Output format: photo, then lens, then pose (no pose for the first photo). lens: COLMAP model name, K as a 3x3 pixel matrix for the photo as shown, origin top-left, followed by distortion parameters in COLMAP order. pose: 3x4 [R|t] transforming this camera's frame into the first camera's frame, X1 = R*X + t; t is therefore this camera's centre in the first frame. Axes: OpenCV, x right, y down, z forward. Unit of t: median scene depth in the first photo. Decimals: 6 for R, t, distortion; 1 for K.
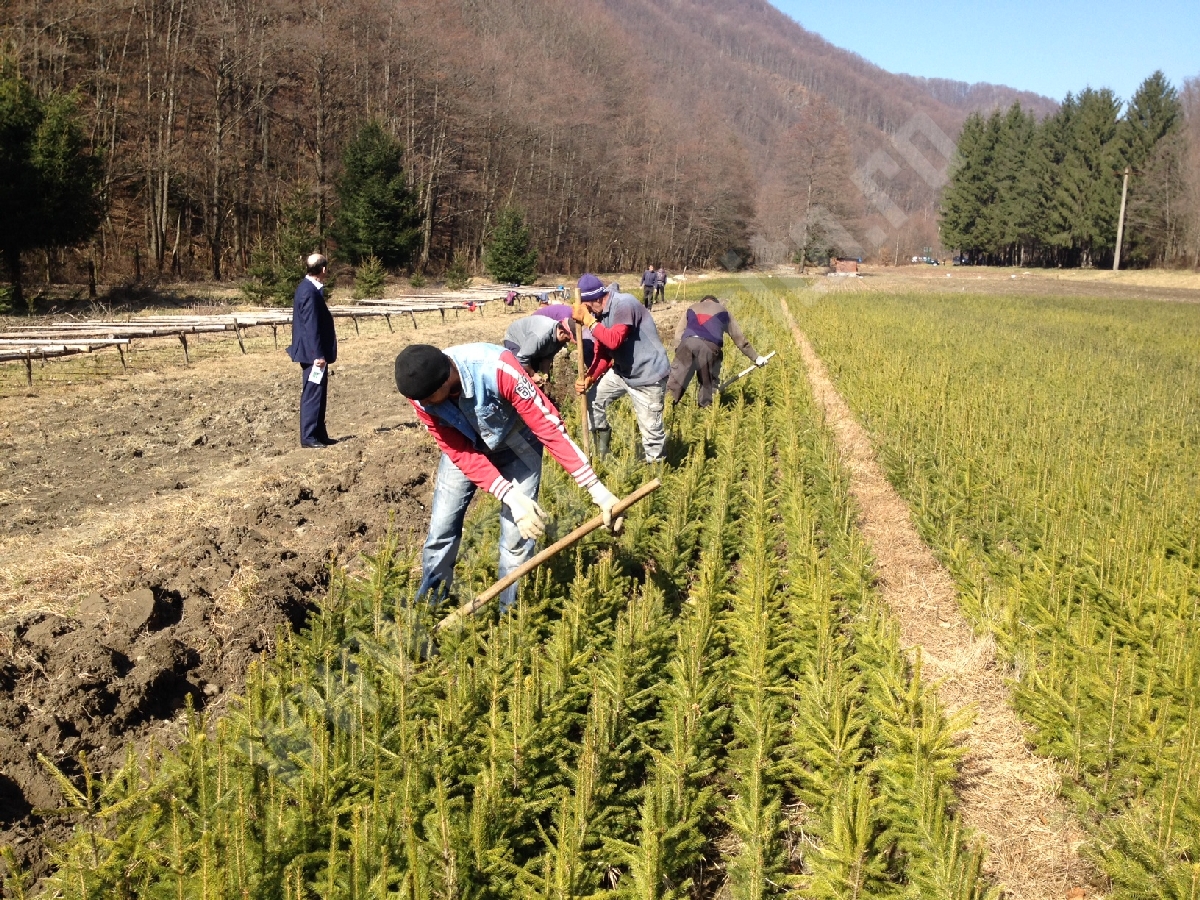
lens RADIAL K [[1217.4, 0, 599.0], [0, 1217.4, 450.8], [0, 0, 1]] dist [0.025624, 0.000000]
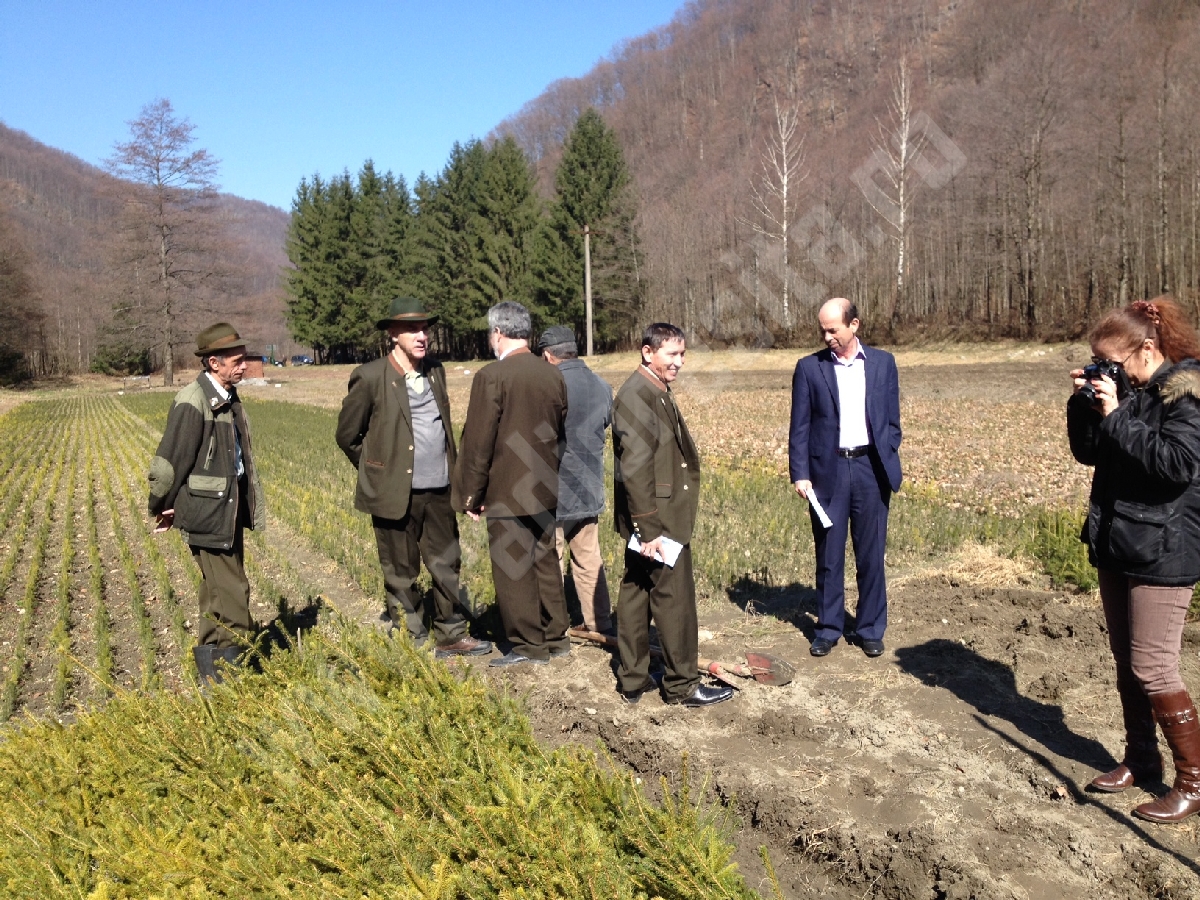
lens RADIAL K [[1217.4, 0, 600.3], [0, 1217.4, 449.7], [0, 0, 1]] dist [0.025624, 0.000000]
pose [[0.824219, -0.088628, 0.559293, -0.003109], [0.136661, 0.989614, -0.044577, -0.041051], [-0.549534, 0.113175, 0.827771, 0.275030]]
